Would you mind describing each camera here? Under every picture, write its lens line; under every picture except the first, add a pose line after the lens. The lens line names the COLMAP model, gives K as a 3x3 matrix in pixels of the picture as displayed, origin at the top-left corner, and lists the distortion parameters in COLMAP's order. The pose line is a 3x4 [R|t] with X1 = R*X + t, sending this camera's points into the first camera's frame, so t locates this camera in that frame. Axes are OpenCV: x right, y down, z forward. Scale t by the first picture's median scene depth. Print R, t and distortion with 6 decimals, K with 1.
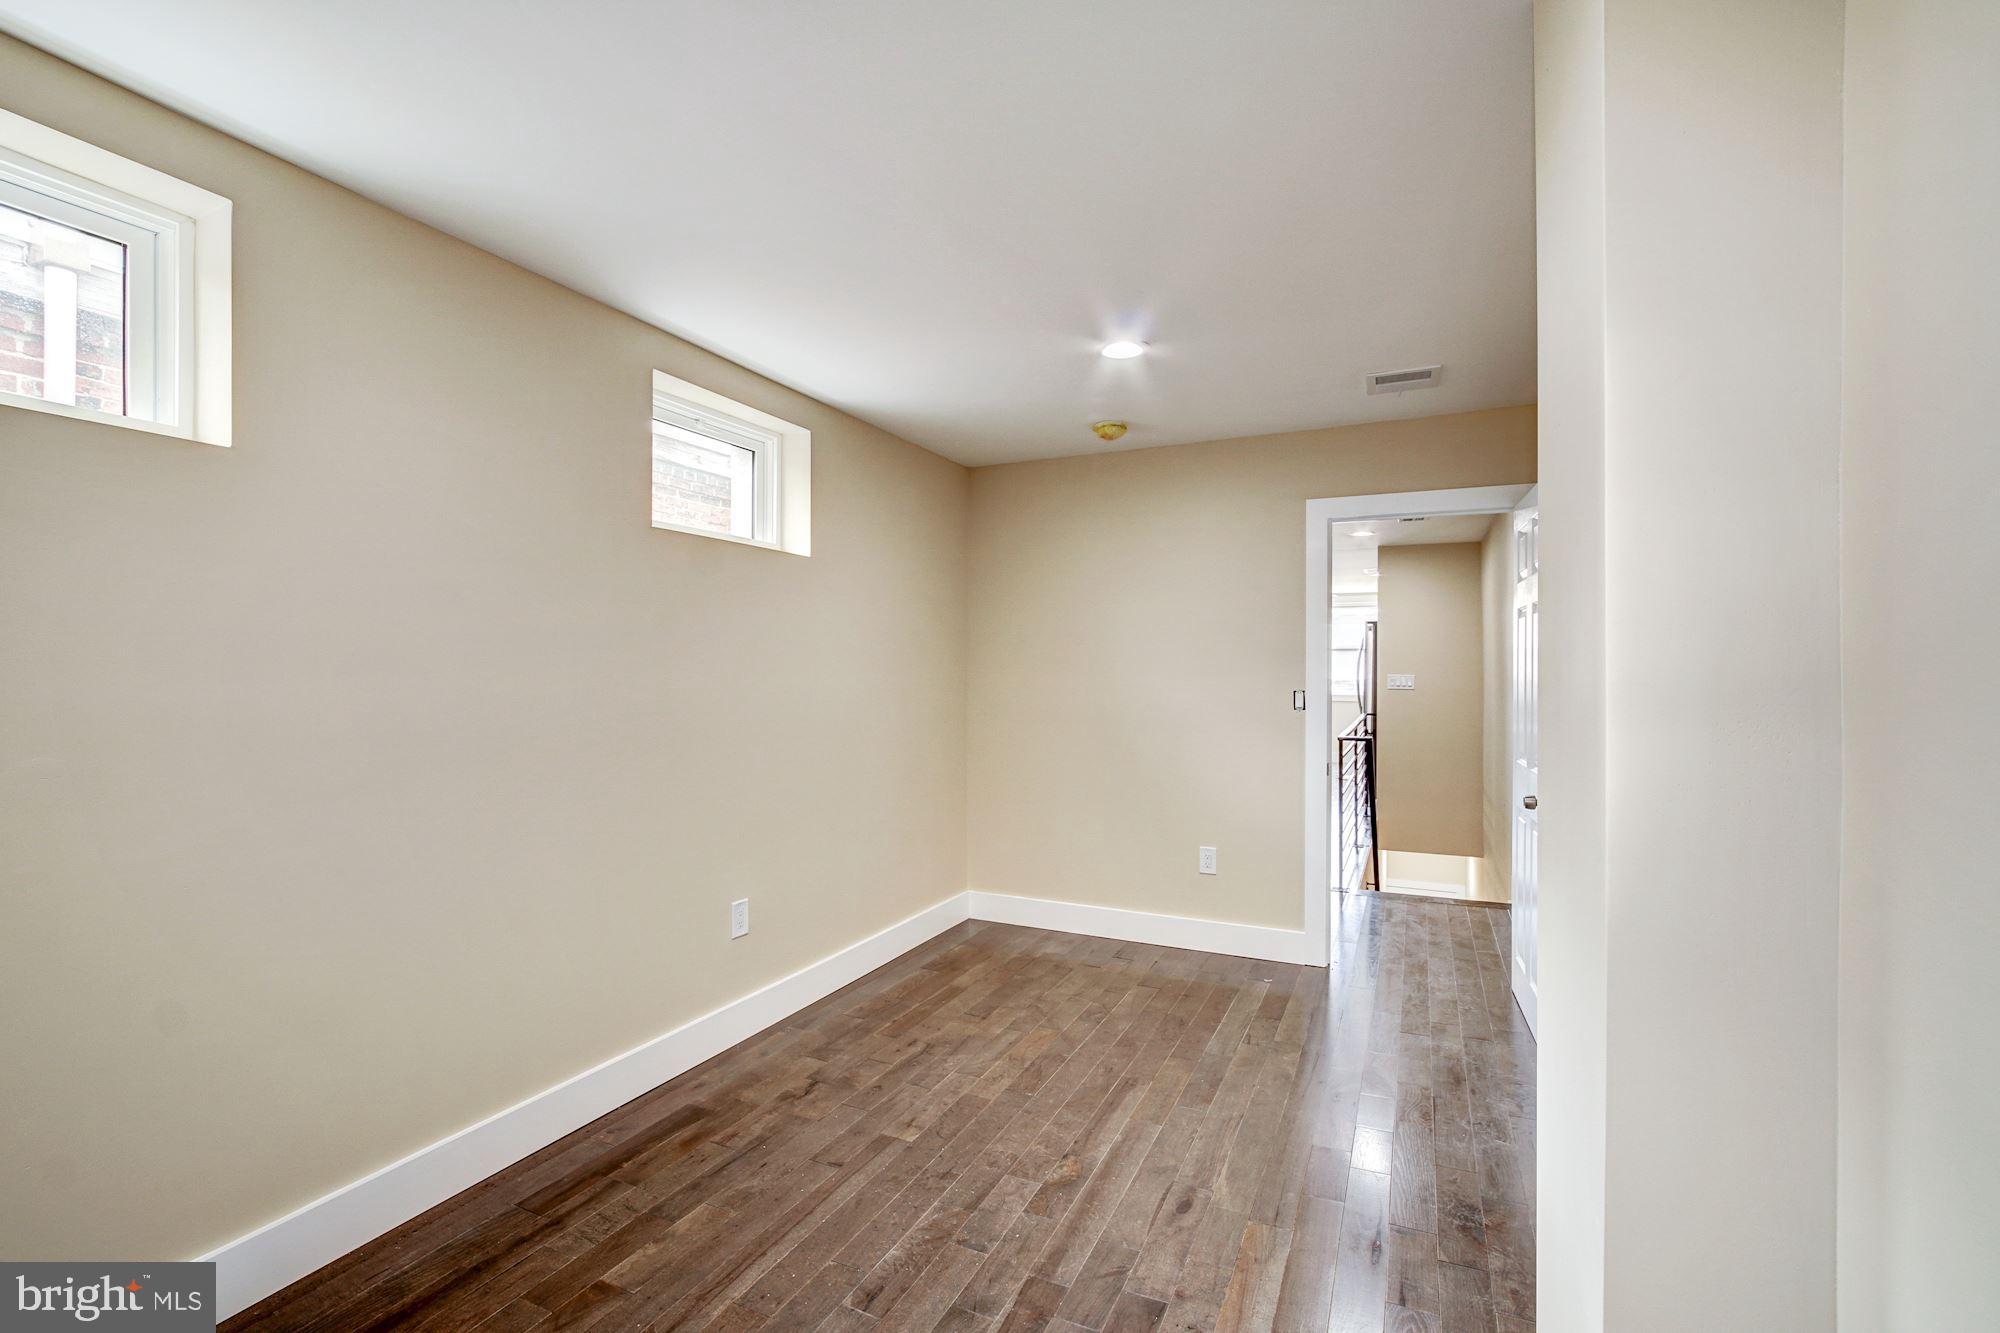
lens RADIAL K [[882.8, 0, 990.6], [0, 882.8, 671.5], [0, 0, 1]] dist [-0.010106, 0.000915]
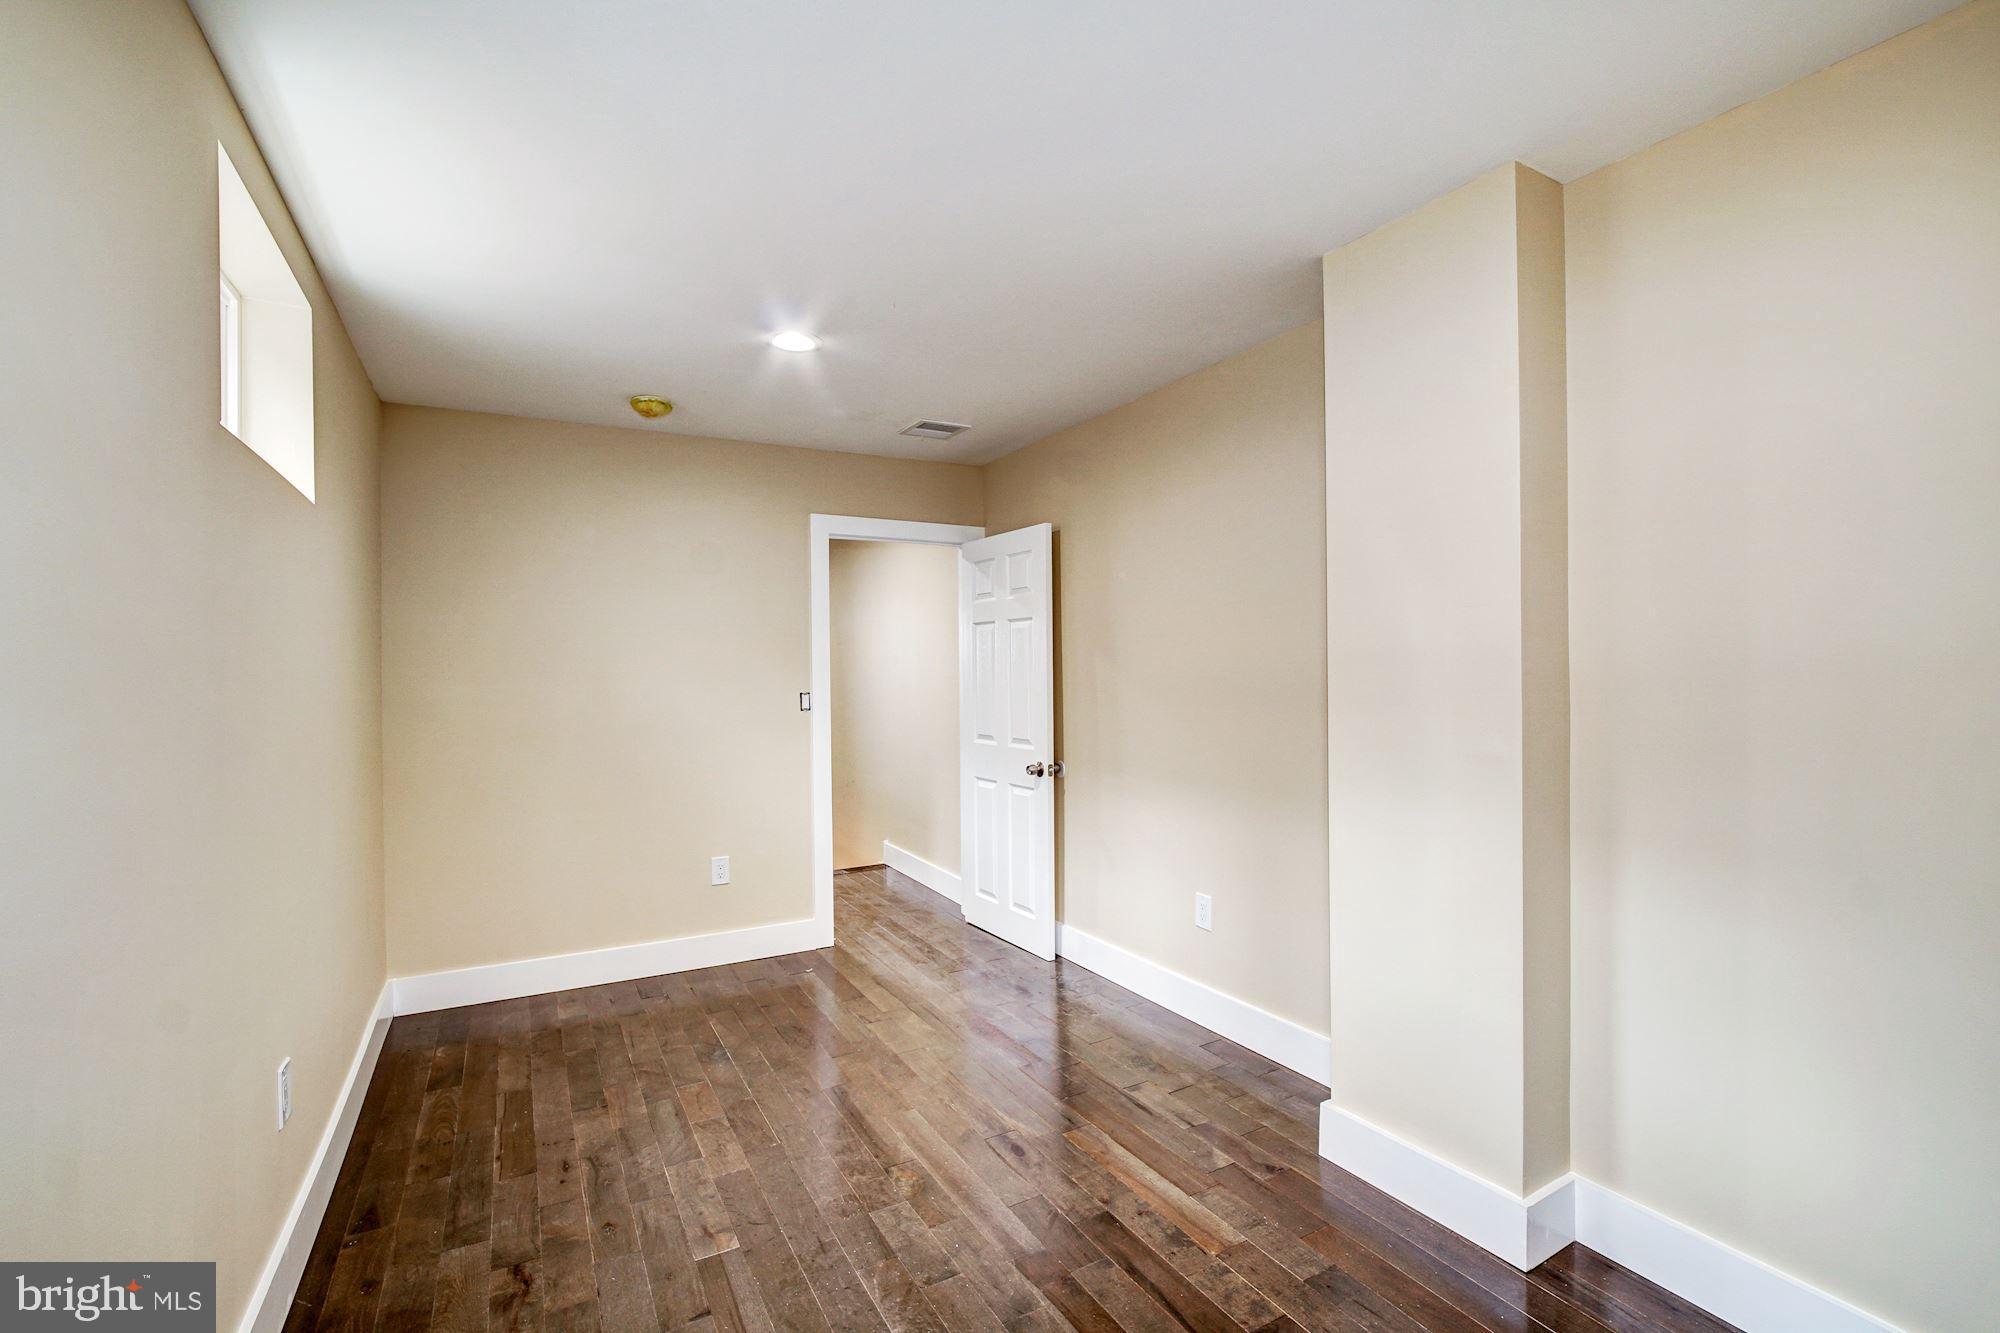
lens RADIAL K [[882.8, 0, 990.6], [0, 882.8, 671.5], [0, 0, 1]] dist [-0.010106, 0.000915]
pose [[0.582695, -0.008651, 0.812645, -0.496500], [0.014258, 0.999898, 0.000421, -0.000982], [-0.812565, 0.011341, 0.582760, 0.259616]]
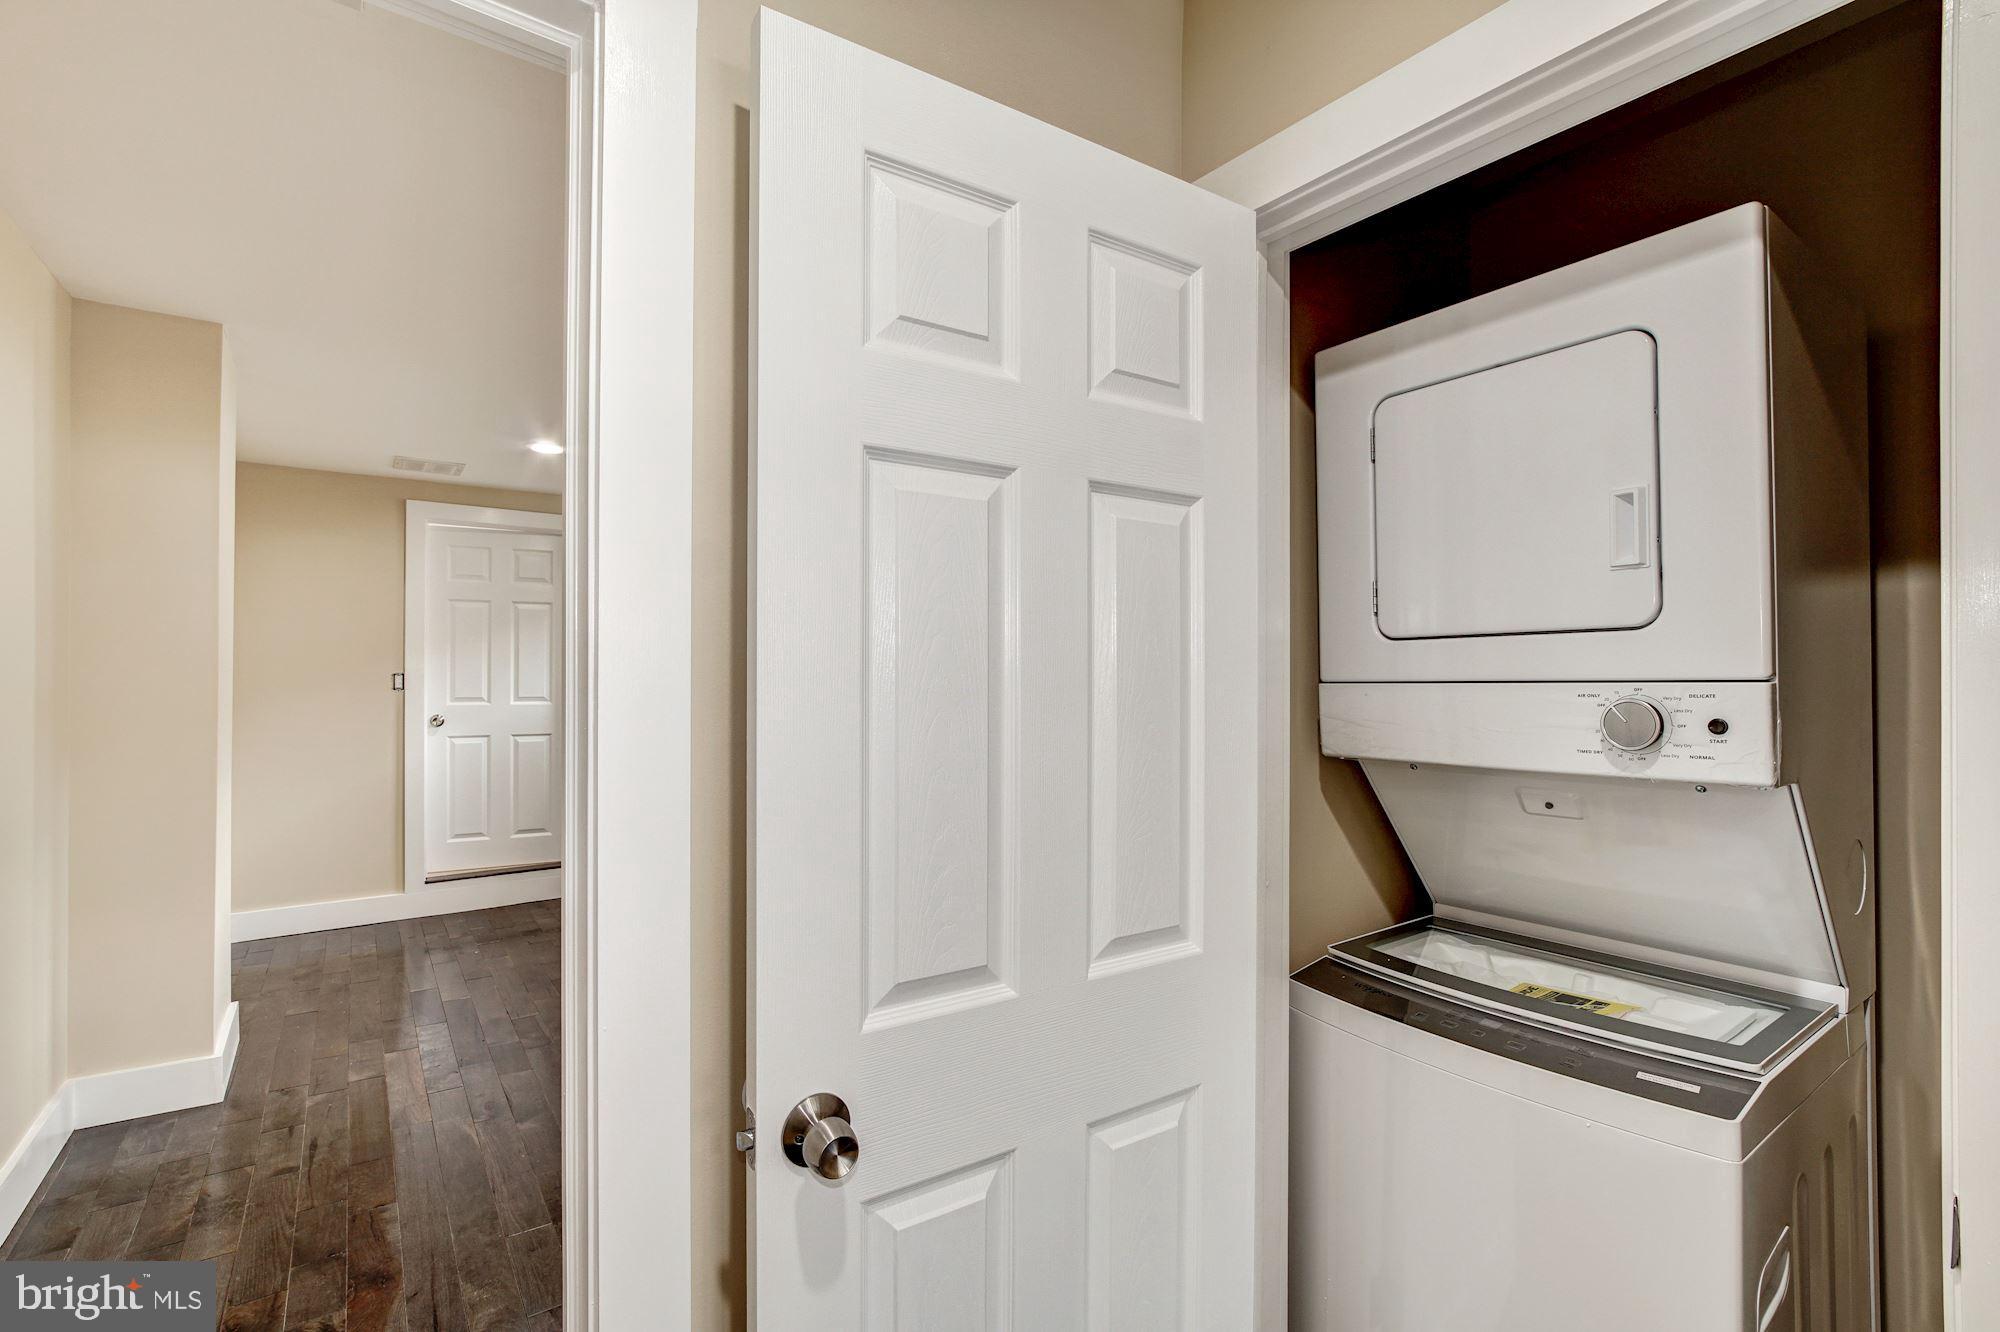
lens RADIAL K [[883.2, 0, 992.5], [0, 883.2, 674.0], [0, 0, 1]] dist [-0.044044, 0.014838]
pose [[-0.466267, -0.008094, -0.884607, 0.687394], [-0.006288, 0.999963, -0.005835, 0.001034], [0.884622, 0.002842, -0.466301, 1.548402]]
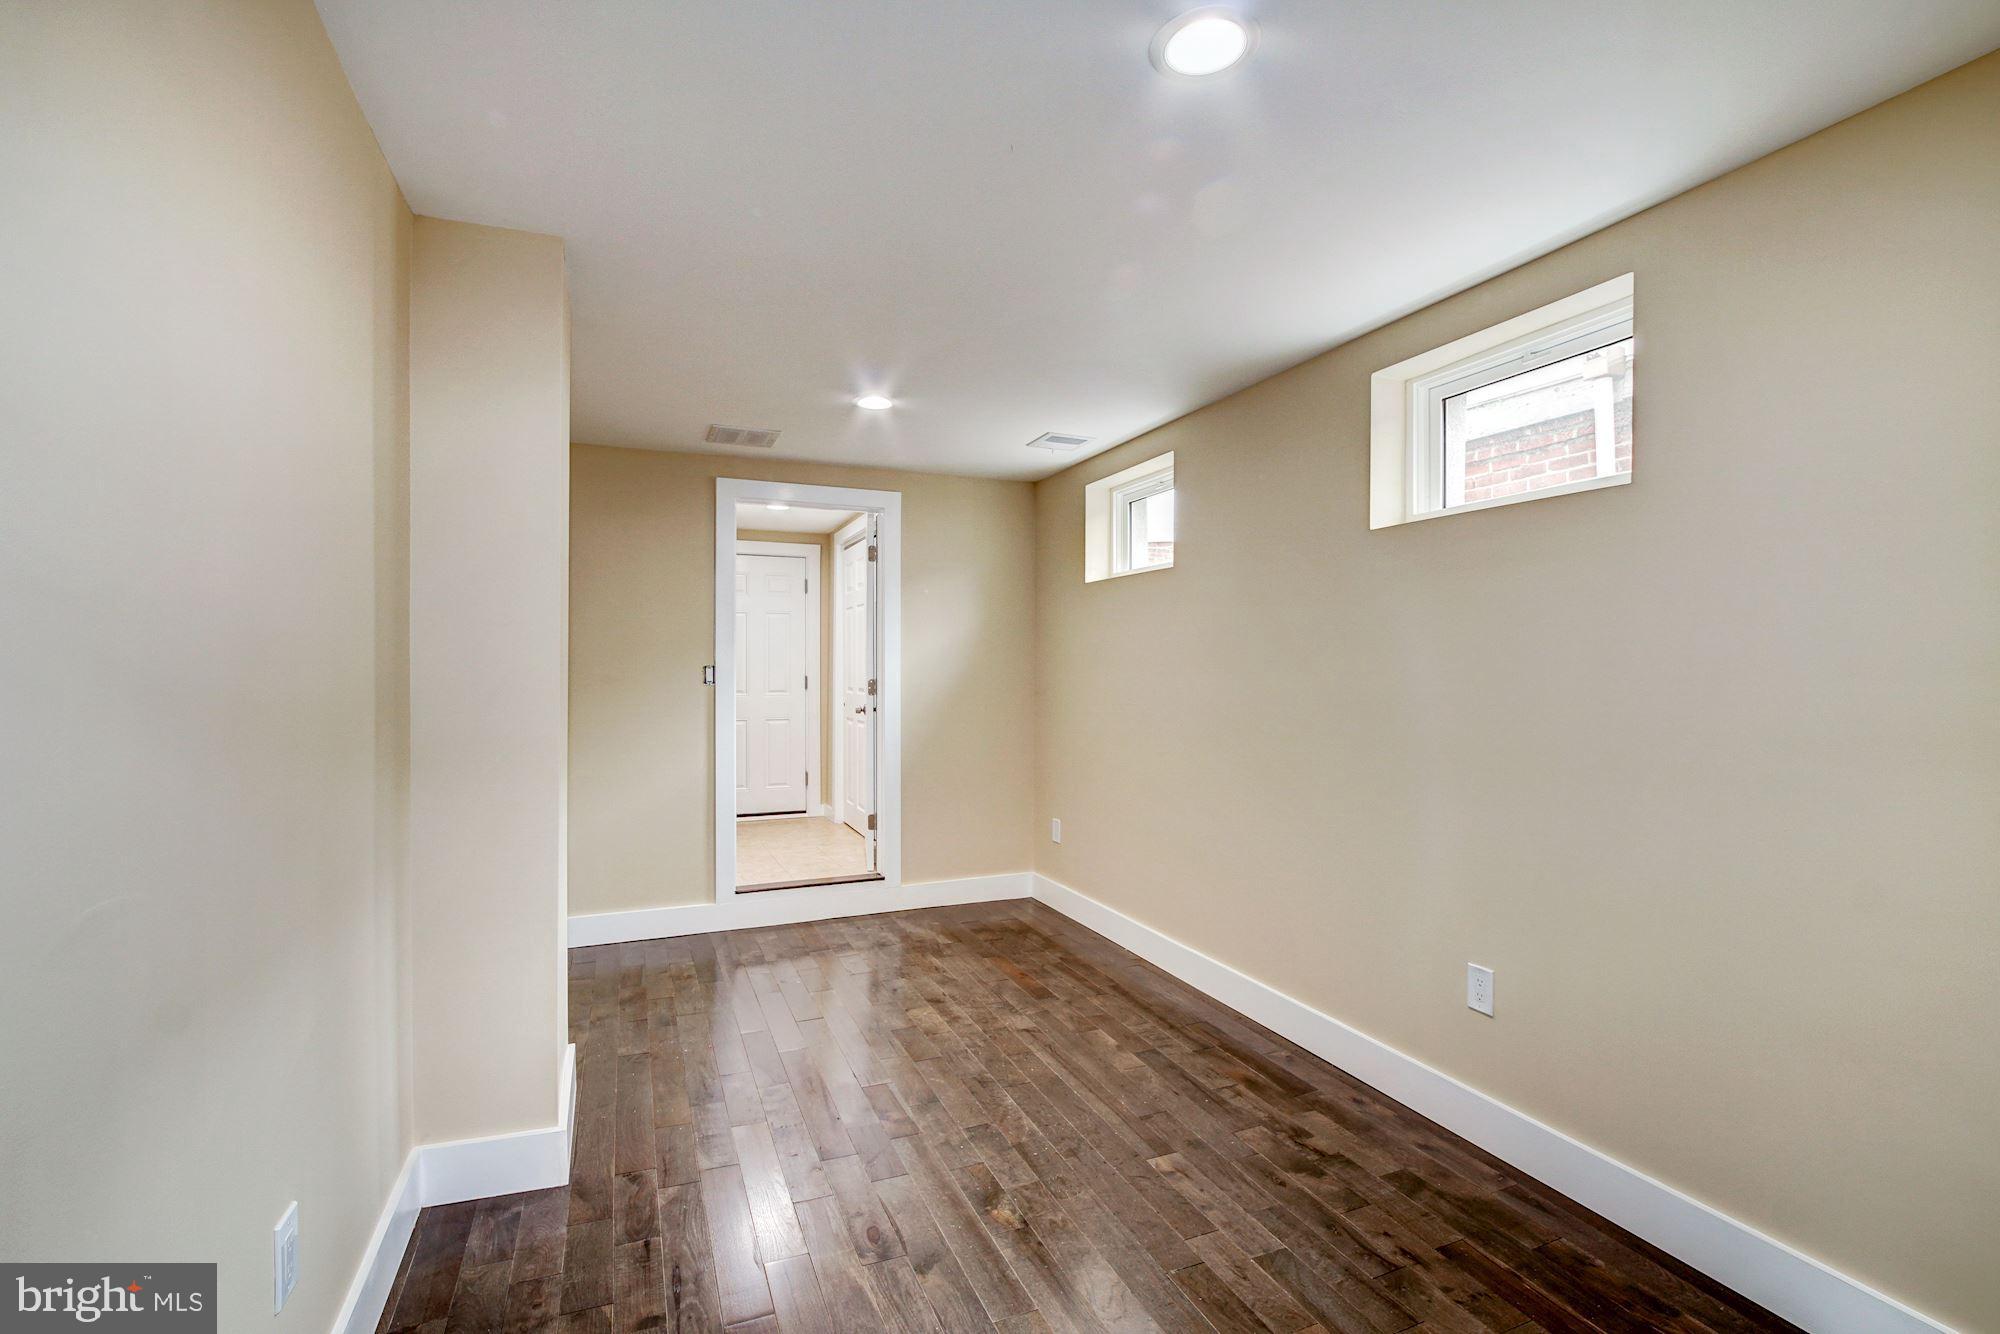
lens RADIAL K [[883.2, 0, 992.5], [0, 883.2, 675.0], [0, 0, 1]] dist [-0.044044, 0.014838]
pose [[-0.663842, -0.001214, -0.747872, 0.588042], [-0.007564, 0.999958, 0.005091, 0.001564], [0.747835, 0.009036, -0.663823, 1.205406]]
